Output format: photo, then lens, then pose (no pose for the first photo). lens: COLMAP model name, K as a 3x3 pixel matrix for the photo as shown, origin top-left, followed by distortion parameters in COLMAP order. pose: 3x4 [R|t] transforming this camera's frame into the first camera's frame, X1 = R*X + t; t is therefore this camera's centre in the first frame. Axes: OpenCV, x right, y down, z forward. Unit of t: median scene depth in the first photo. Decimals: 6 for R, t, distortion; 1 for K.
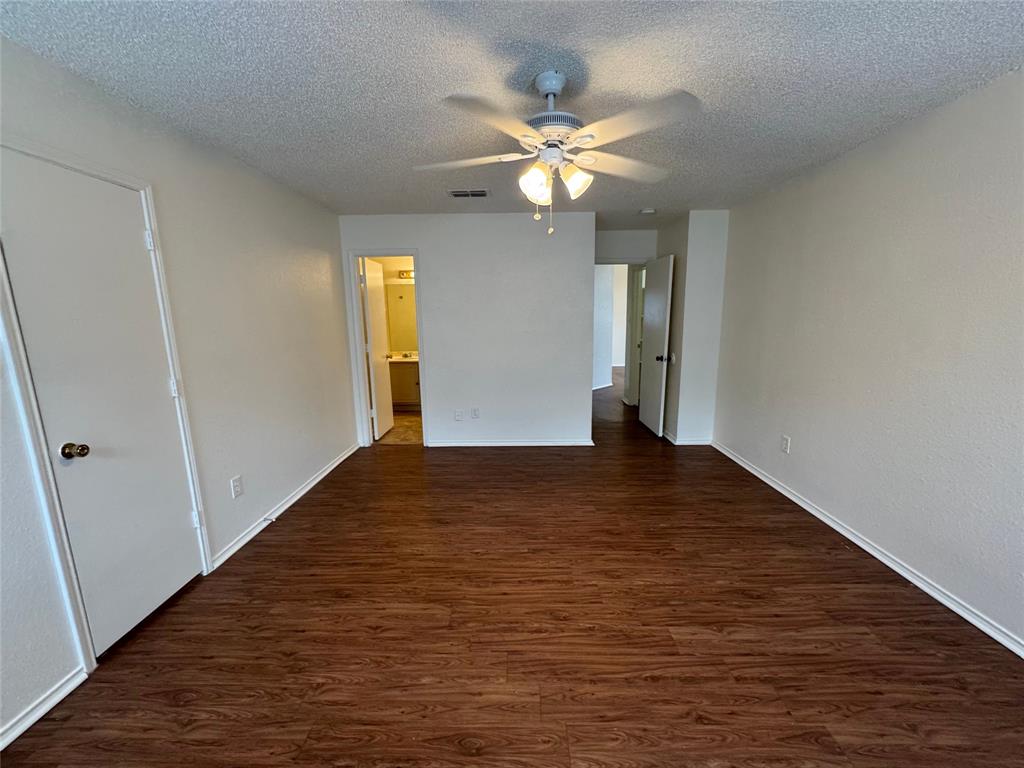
lens RADIAL K [[409.6, 0, 514.2], [0, 409.6, 384.0], [0, 0, 1]] dist [-0.002401, -0.000370]
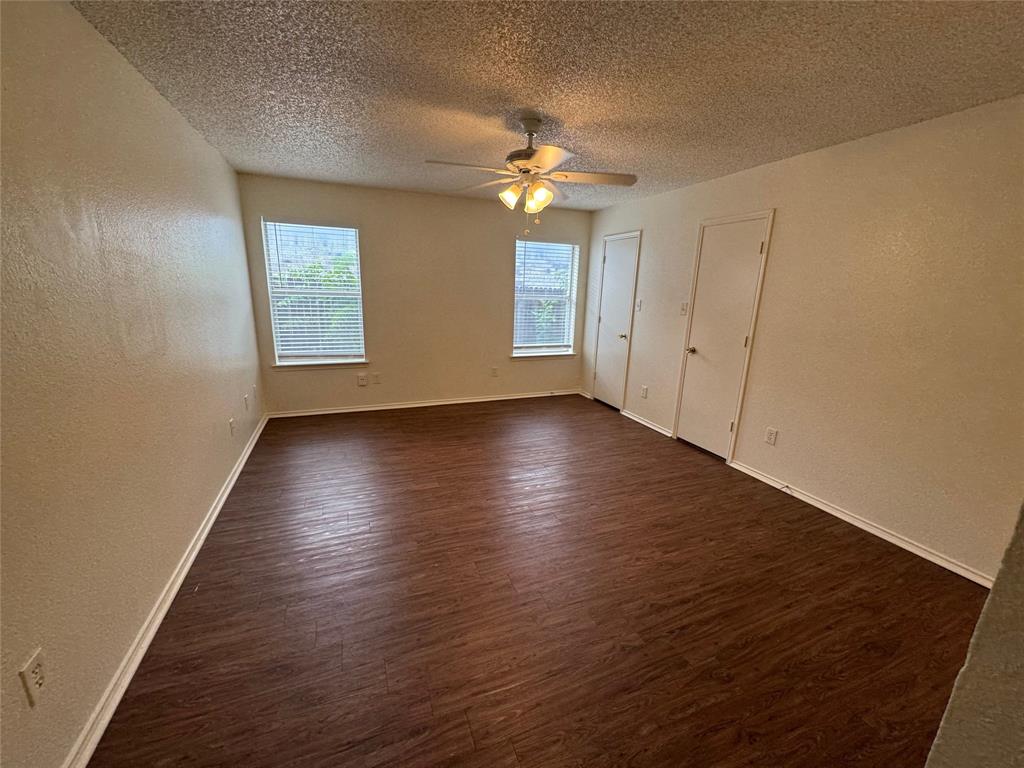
lens RADIAL K [[409.6, 0, 514.2], [0, 409.6, 384.0], [0, 0, 1]] dist [-0.002401, -0.000370]
pose [[-0.921383, 0.077177, -0.380915, 0.545924], [-0.085140, 0.916200, 0.391573, -0.342998], [0.379215, 0.393220, -0.837601, 1.829553]]
